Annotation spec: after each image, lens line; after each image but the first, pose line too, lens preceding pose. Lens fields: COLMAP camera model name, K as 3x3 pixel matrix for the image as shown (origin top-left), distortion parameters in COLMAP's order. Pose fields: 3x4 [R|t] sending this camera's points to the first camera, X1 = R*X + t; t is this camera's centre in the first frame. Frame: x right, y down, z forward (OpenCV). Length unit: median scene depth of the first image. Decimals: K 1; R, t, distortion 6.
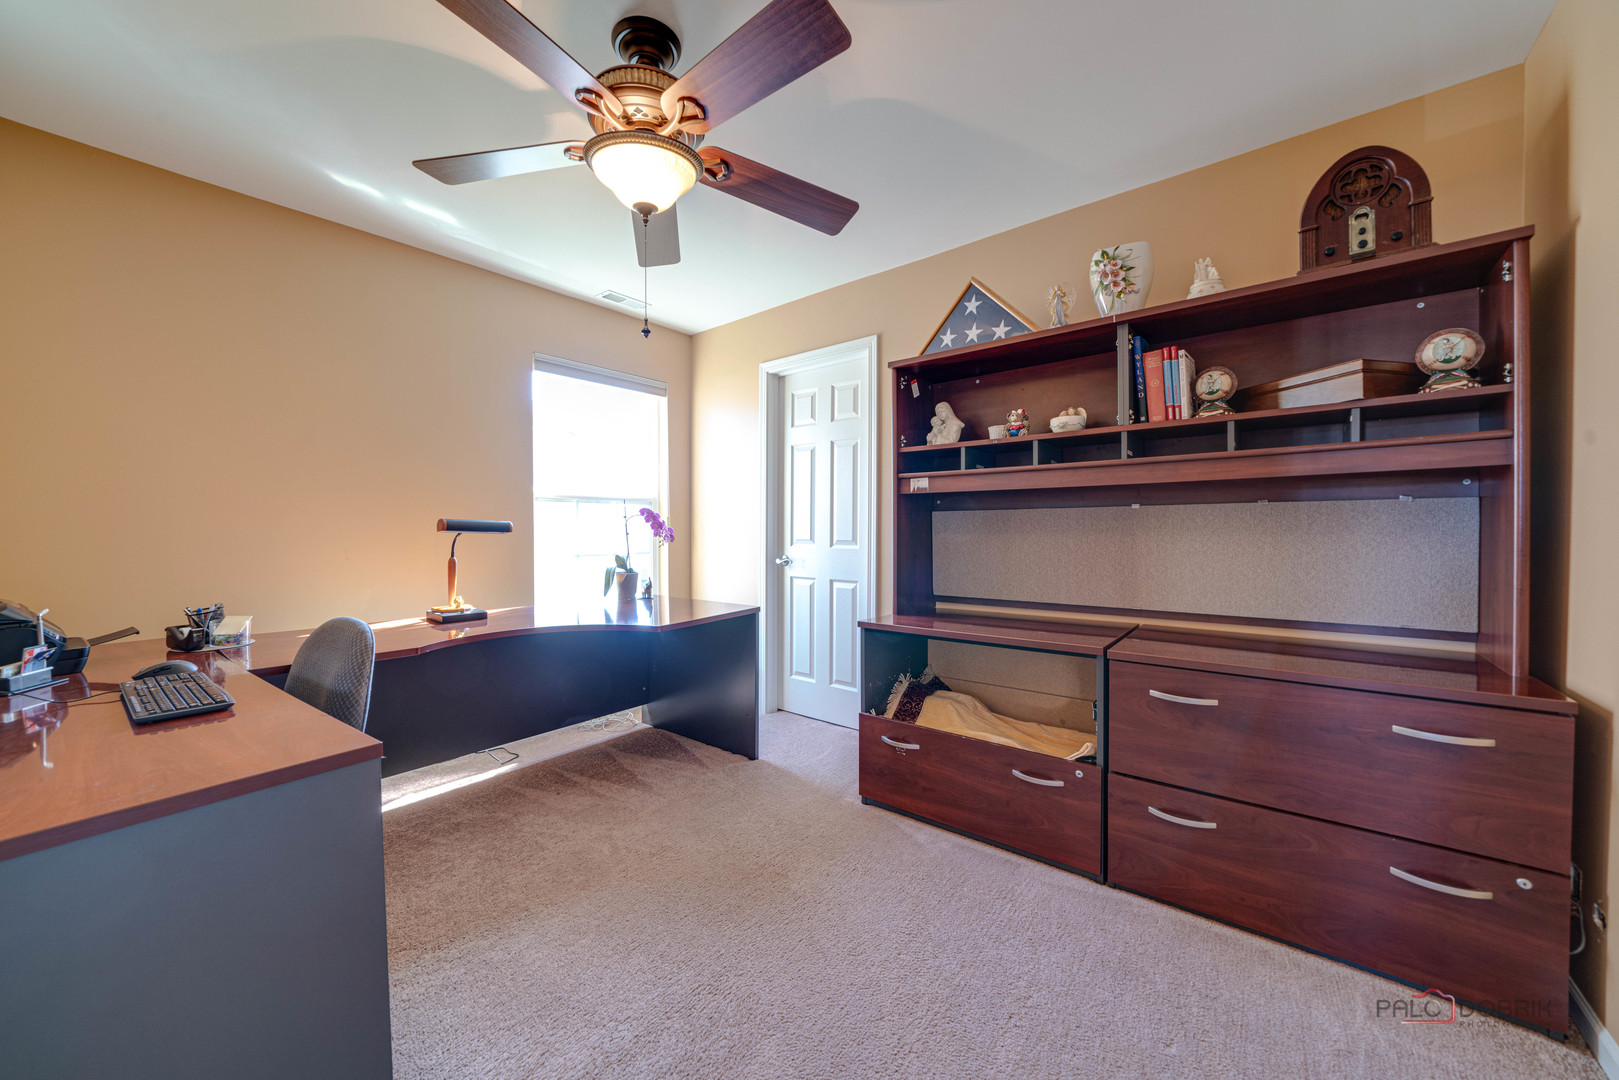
lens RADIAL K [[579.9, 0, 809.1], [0, 579.9, 538.3], [0, 0, 1]] dist [0.001291, 0.000063]
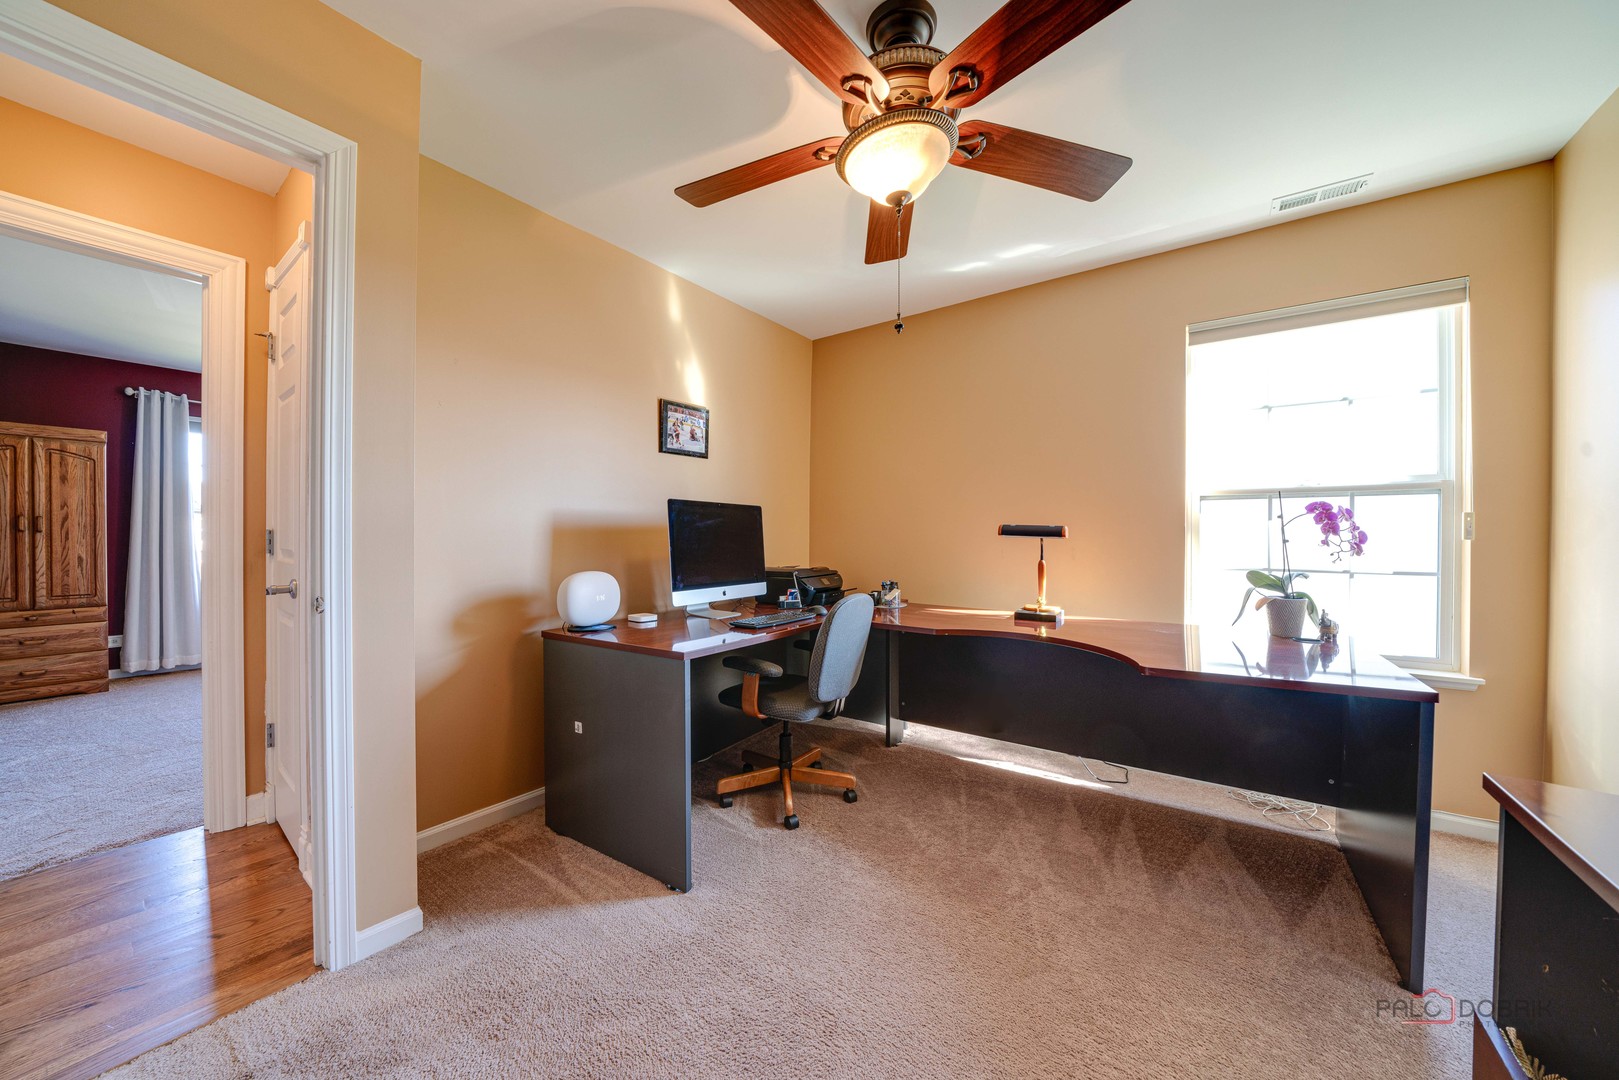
lens RADIAL K [[575.5, 0, 809.9], [0, 575.5, 540.4], [0, 0, 1]] dist [-0.001883, -0.000017]
pose [[0.069011, 0.010381, -0.997562, 0.380437], [-0.017684, 0.999801, 0.009181, -0.005451], [0.997459, 0.017007, 0.069181, 0.458936]]
